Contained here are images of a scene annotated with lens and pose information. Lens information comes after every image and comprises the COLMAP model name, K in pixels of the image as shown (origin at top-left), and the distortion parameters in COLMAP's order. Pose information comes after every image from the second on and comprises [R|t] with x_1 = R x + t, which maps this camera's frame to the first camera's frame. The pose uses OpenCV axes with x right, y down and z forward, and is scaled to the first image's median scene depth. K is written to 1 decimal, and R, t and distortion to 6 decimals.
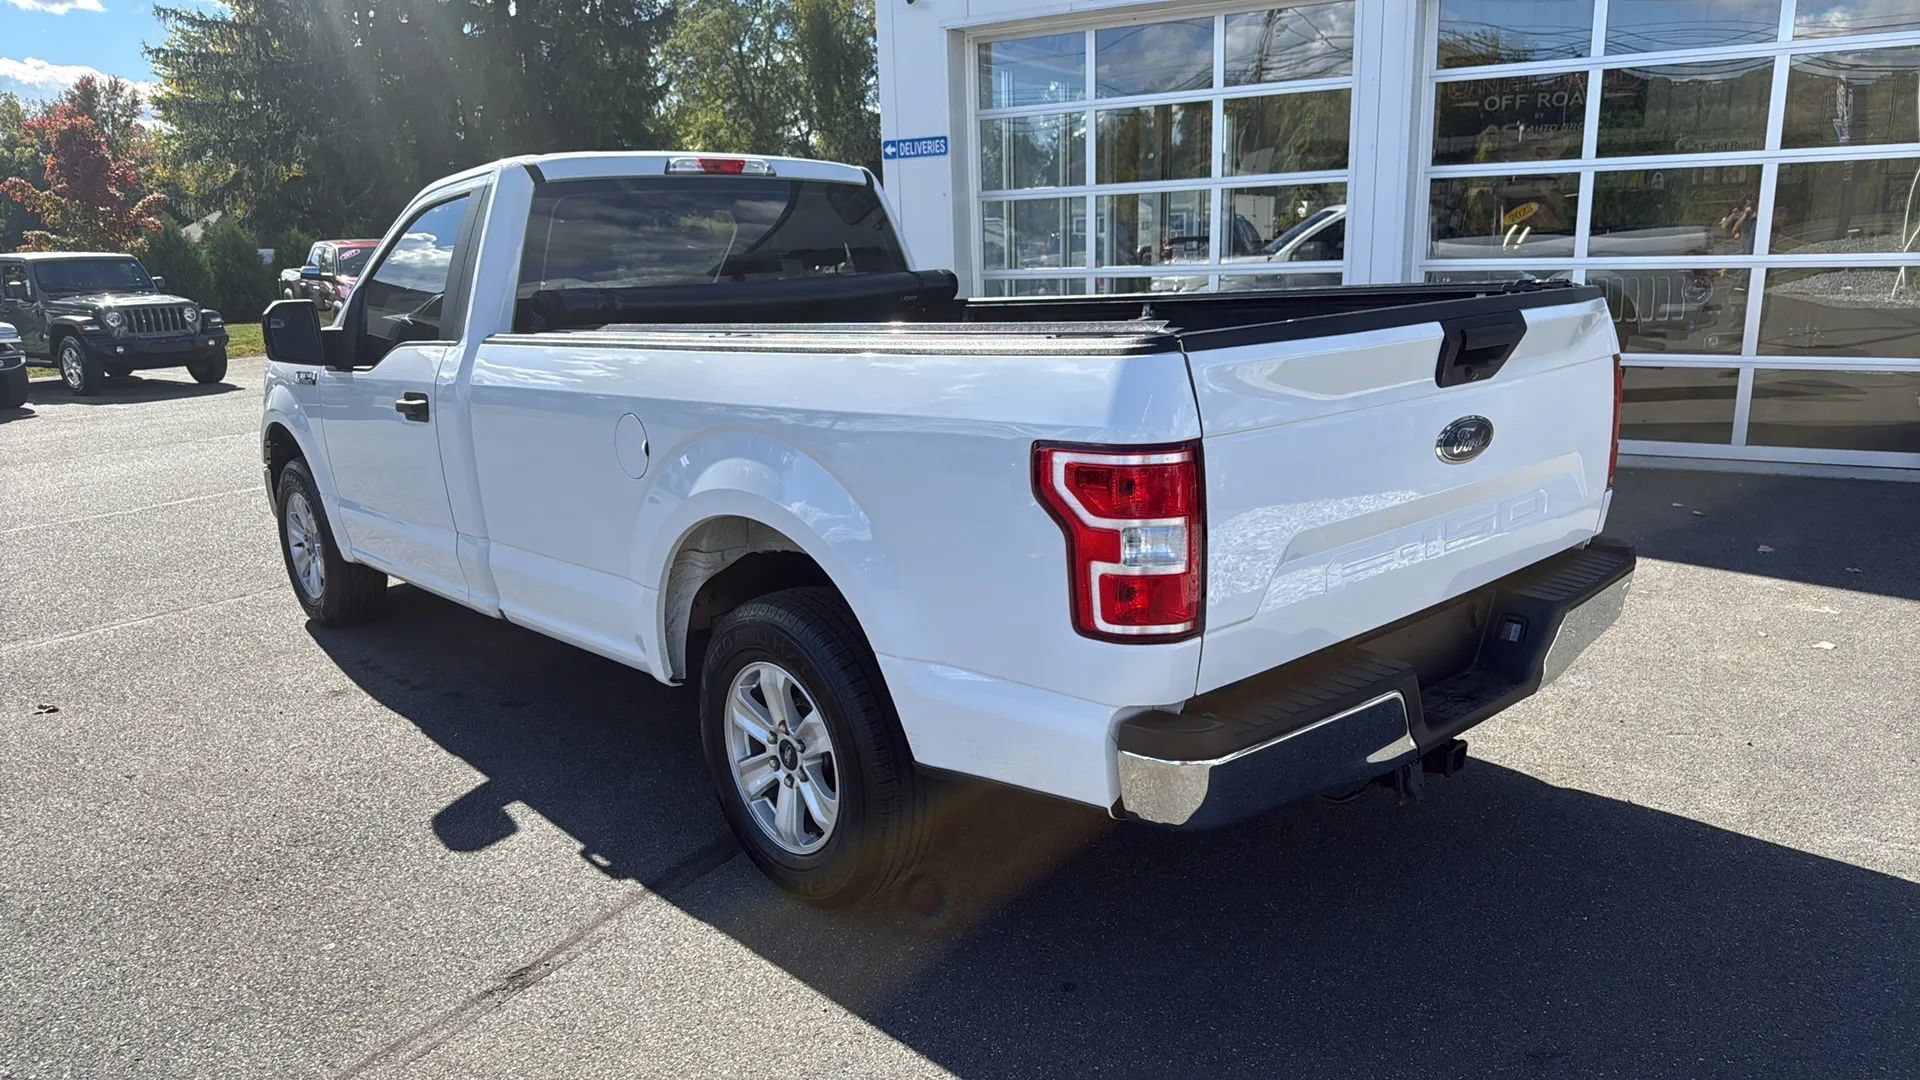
lens RADIAL K [[1266.0, 0, 968.4], [0, 1266.0, 550.9], [0, 0, 1]] dist [0.047549, -0.062145]
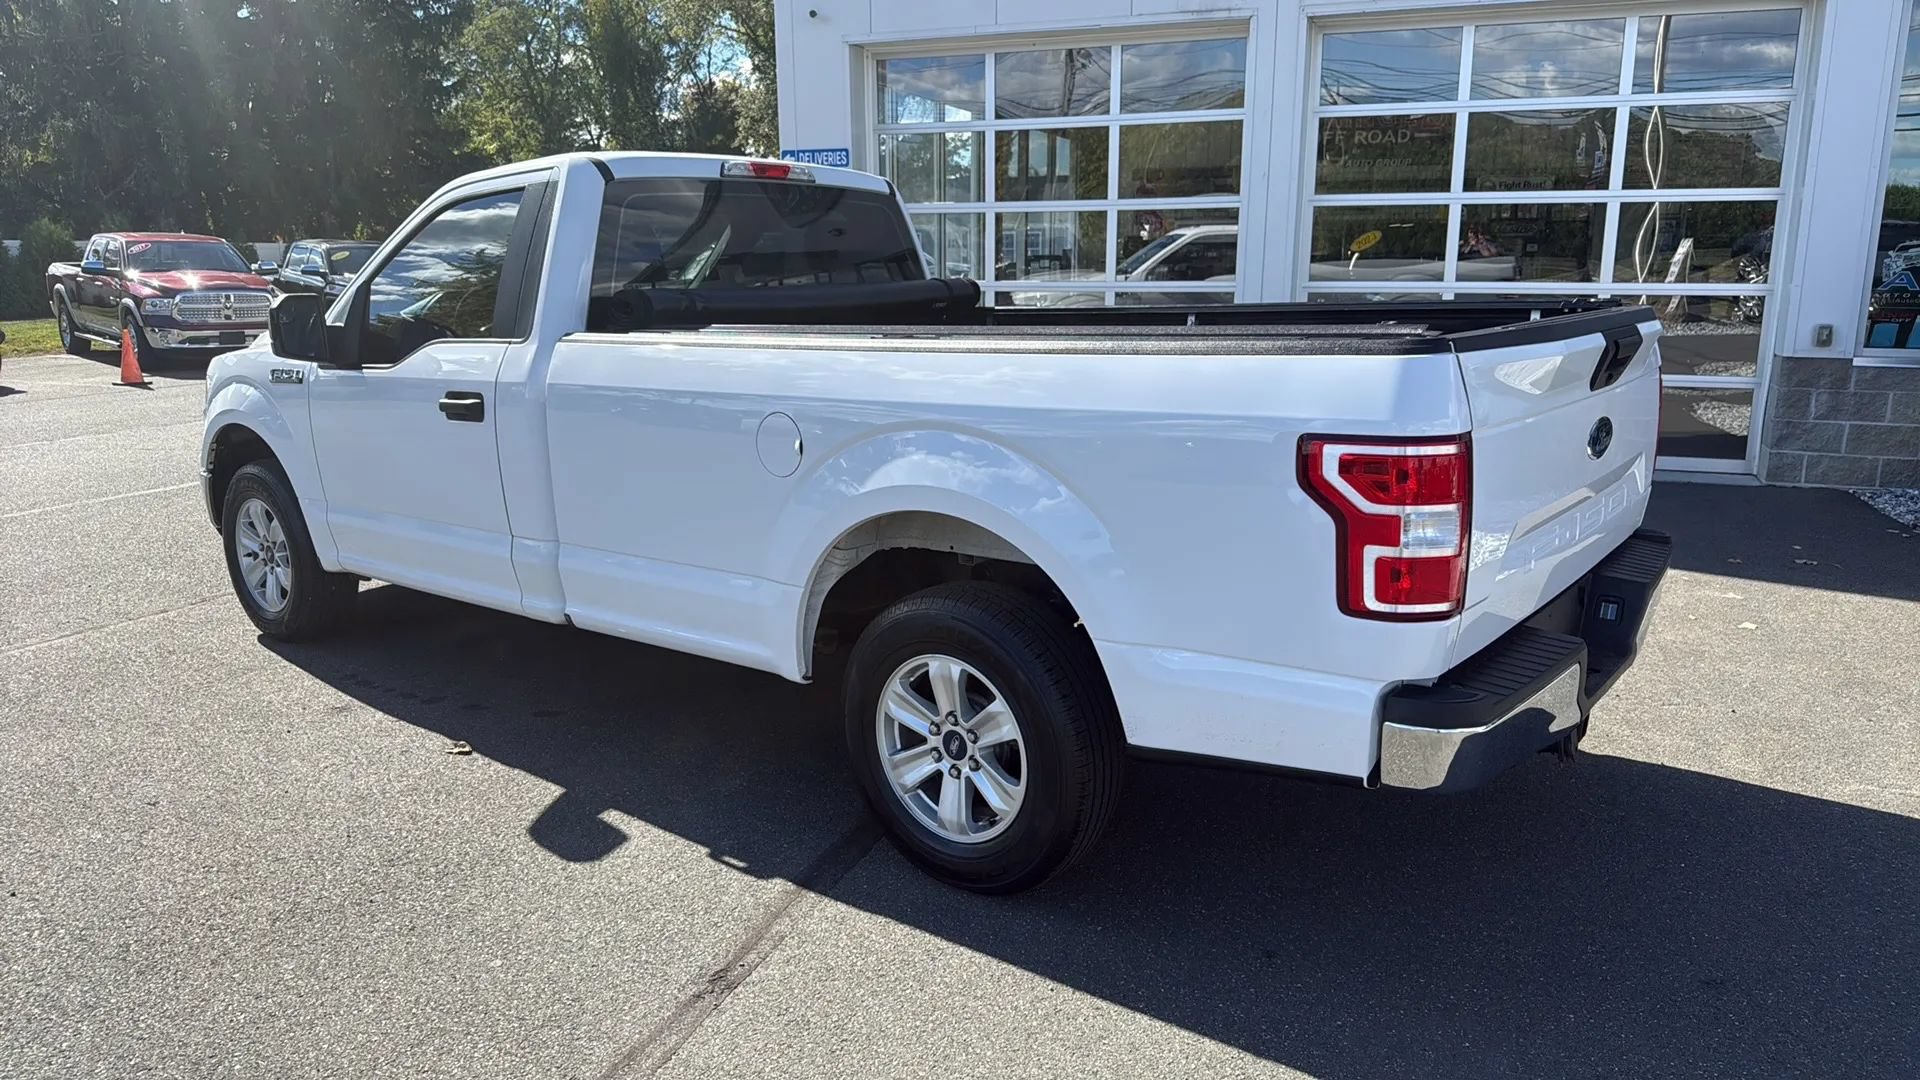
lens RADIAL K [[1258.7, 0, 957.9], [0, 1258.7, 528.9], [0, 0, 1]] dist [0.064151, -0.082185]
pose [[0.986792, -0.008440, 0.161774, -0.262199], [0.012707, 0.999598, -0.025357, 0.010529], [-0.161495, 0.027078, 0.986502, -0.006008]]
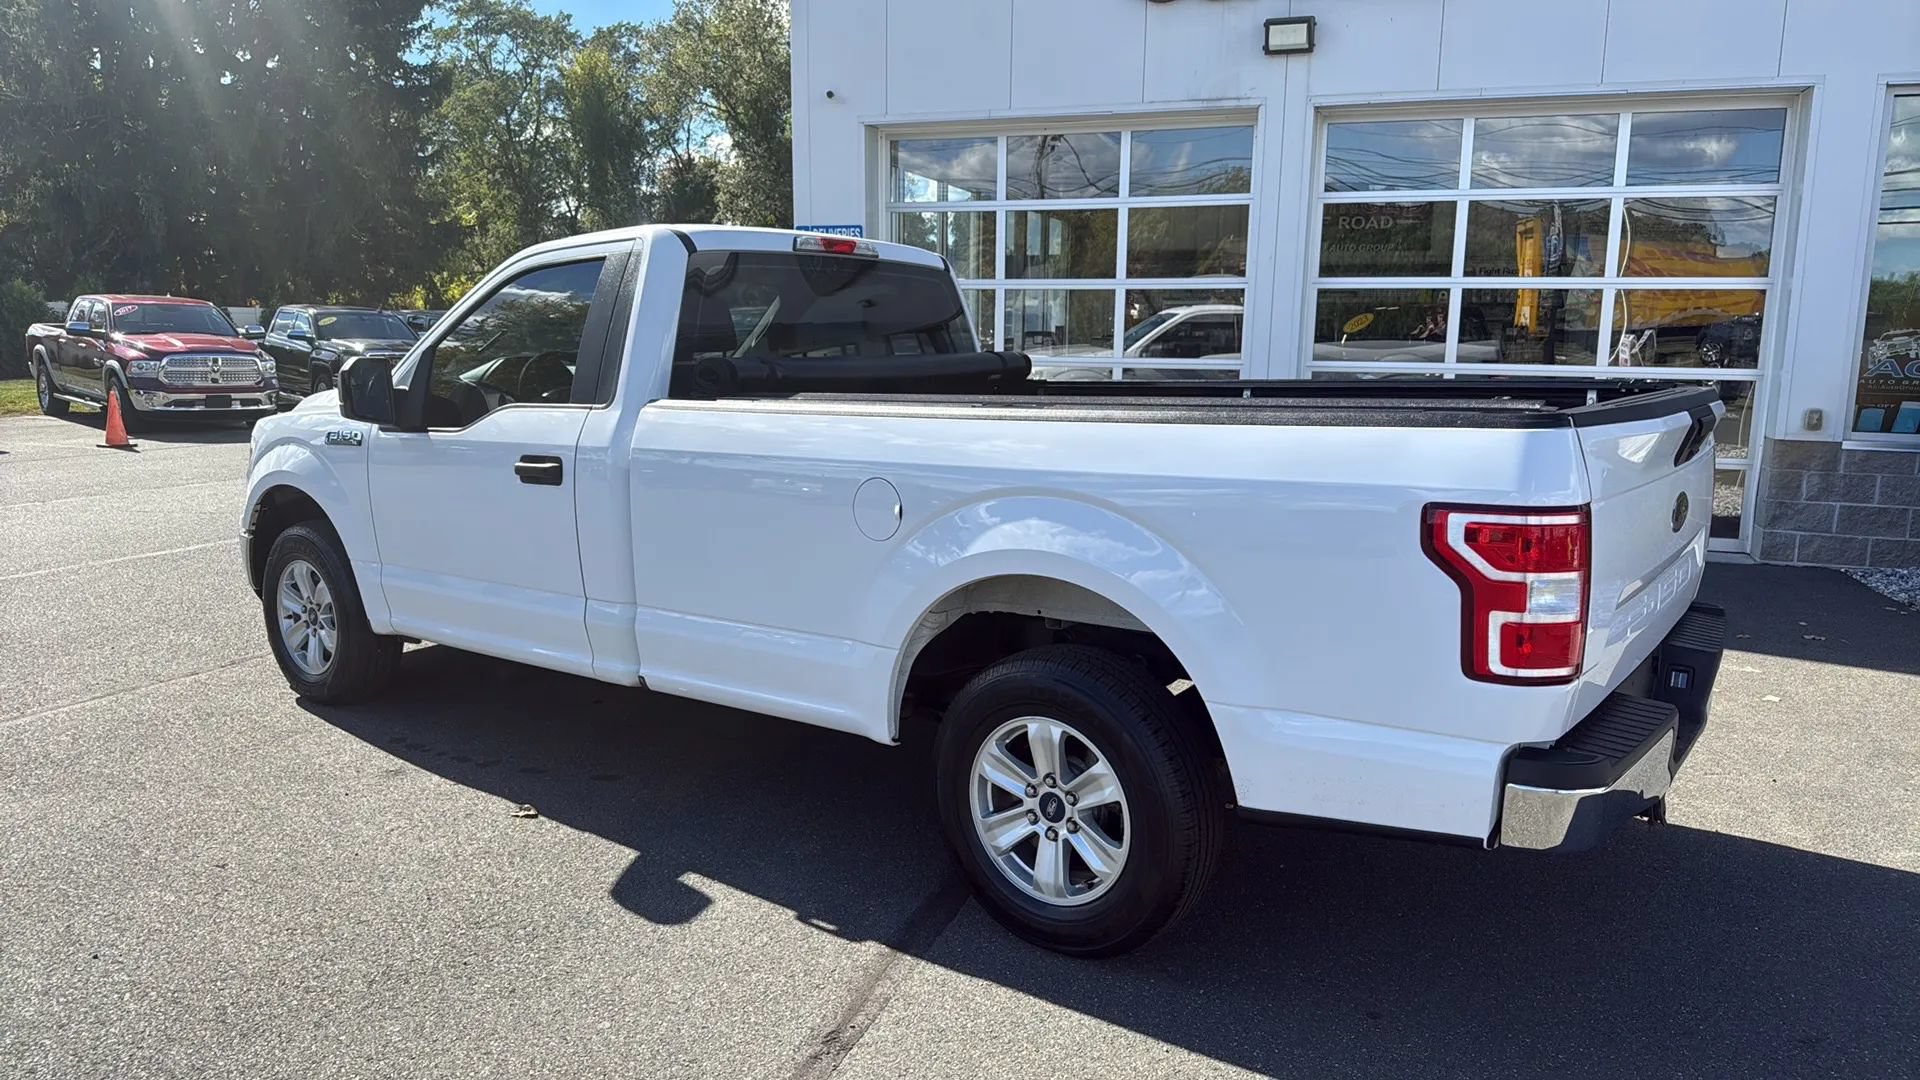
lens RADIAL K [[1257.8, 0, 960.0], [0, 1257.8, 540.0], [0, 0, 1]] dist [0.075747, -0.101389]
pose [[0.981515, 0.010046, 0.191121, -0.359514], [0.004219, 0.997243, -0.074087, 0.016572], [-0.191339, 0.073524, 0.978766, -0.007836]]
